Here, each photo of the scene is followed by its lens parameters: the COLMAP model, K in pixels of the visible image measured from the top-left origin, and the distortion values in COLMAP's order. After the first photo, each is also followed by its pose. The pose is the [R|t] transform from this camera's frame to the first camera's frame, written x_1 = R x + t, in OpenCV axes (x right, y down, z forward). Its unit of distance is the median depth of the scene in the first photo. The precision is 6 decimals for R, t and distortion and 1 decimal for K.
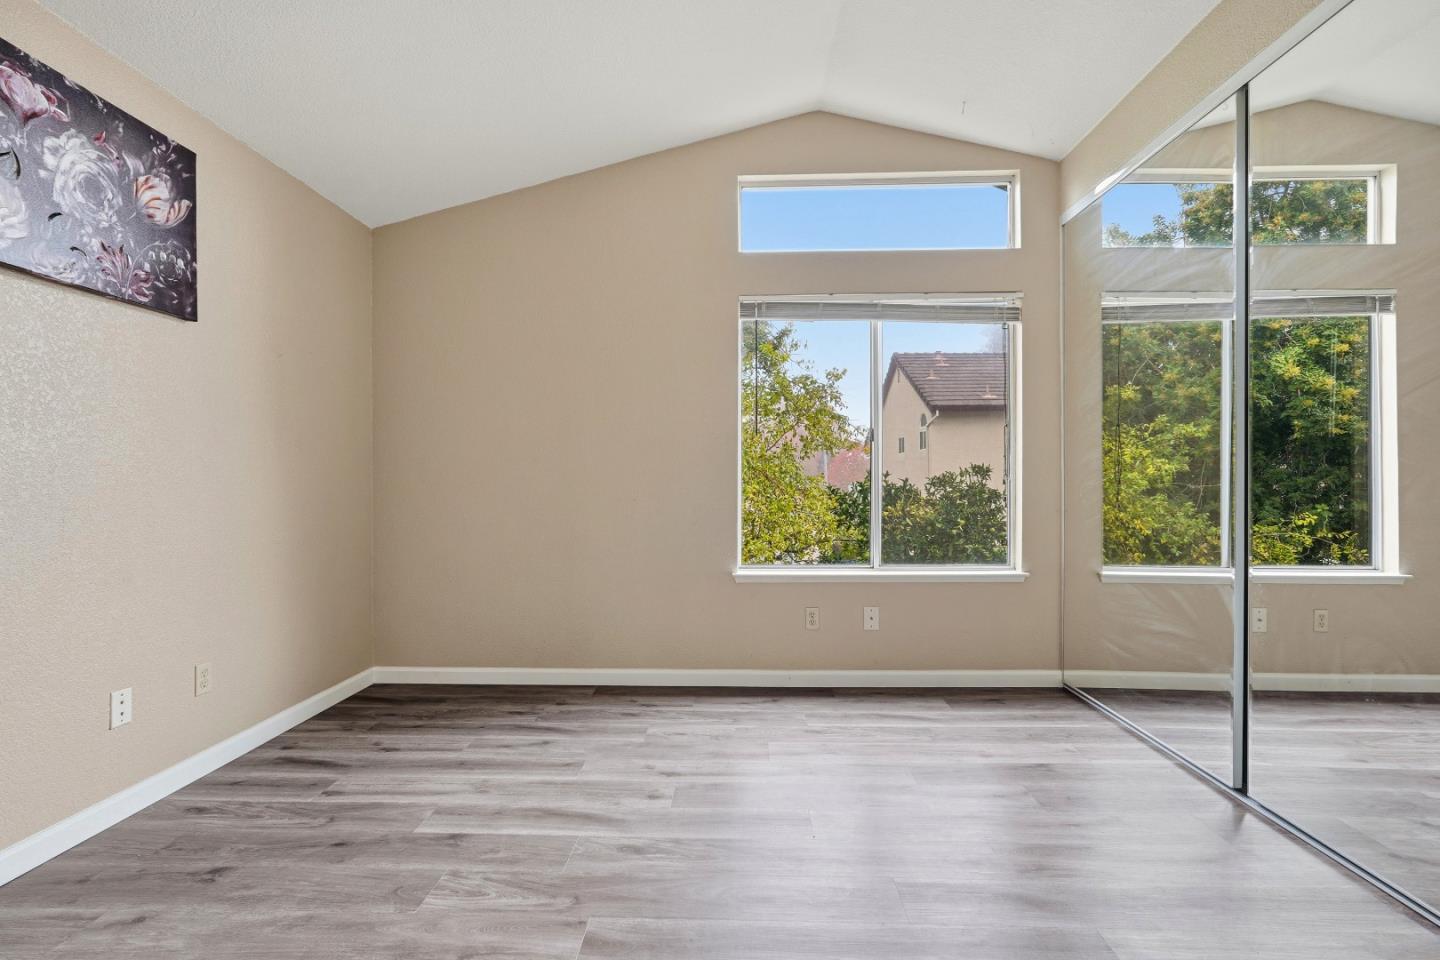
lens RADIAL K [[649.2, 0, 719.9], [0, 649.2, 484.0], [0, 0, 1]] dist [-0.004144, 0.000040]
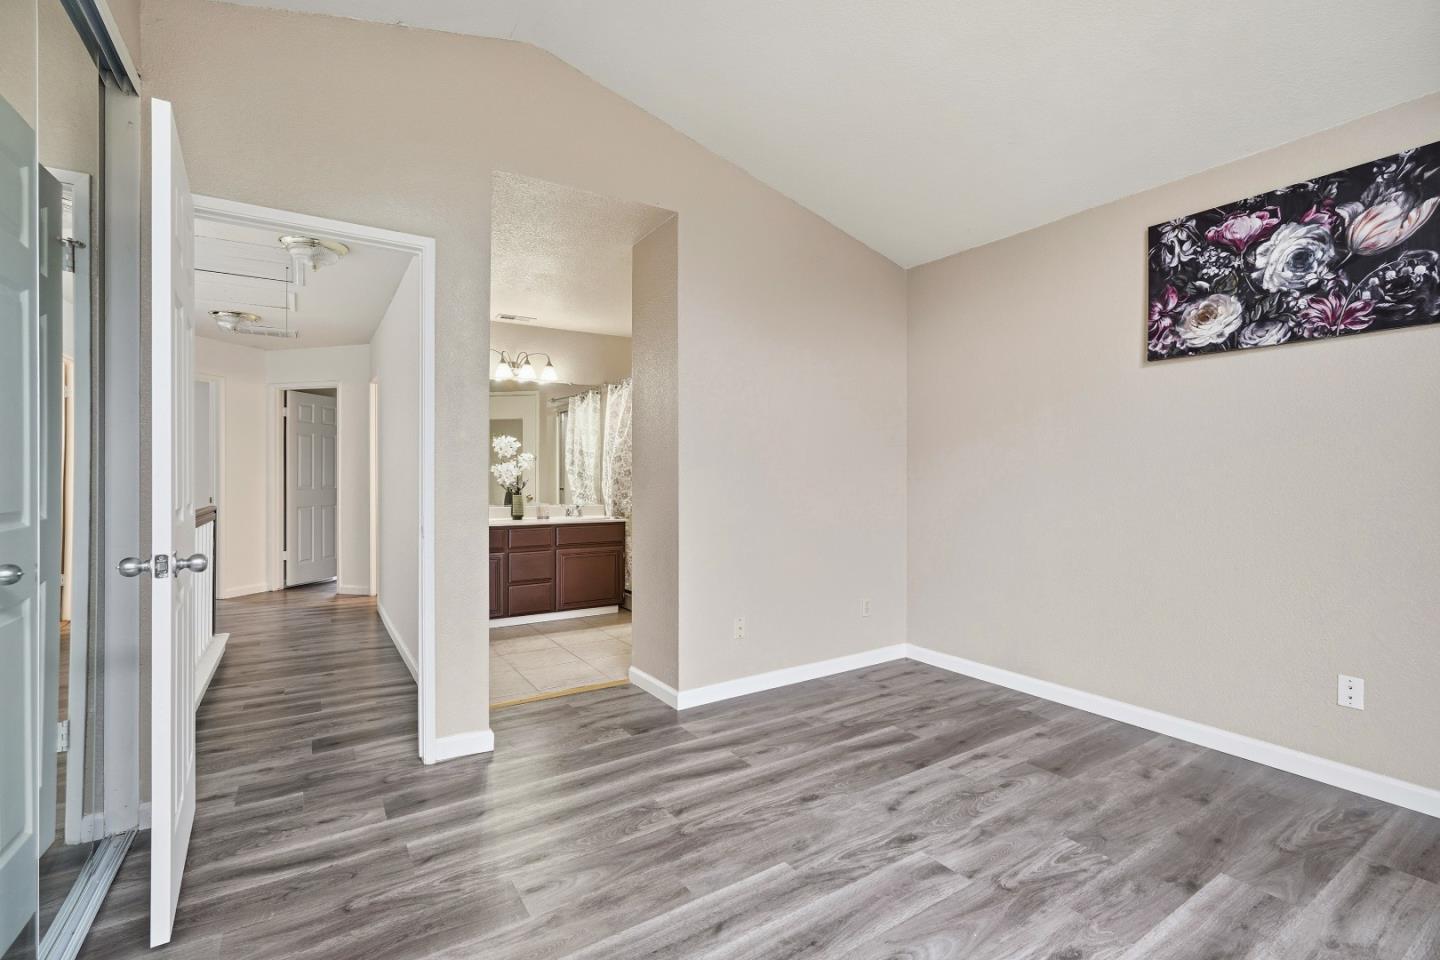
lens RADIAL K [[649.2, 0, 722.3], [0, 649.2, 474.5], [0, 0, 1]] dist [-0.004144, 0.000040]
pose [[-0.822986, 0.003600, -0.568051, 0.661422], [0.001137, 0.999988, 0.004690, -0.045874], [0.568061, 0.003214, -0.822980, 1.377744]]
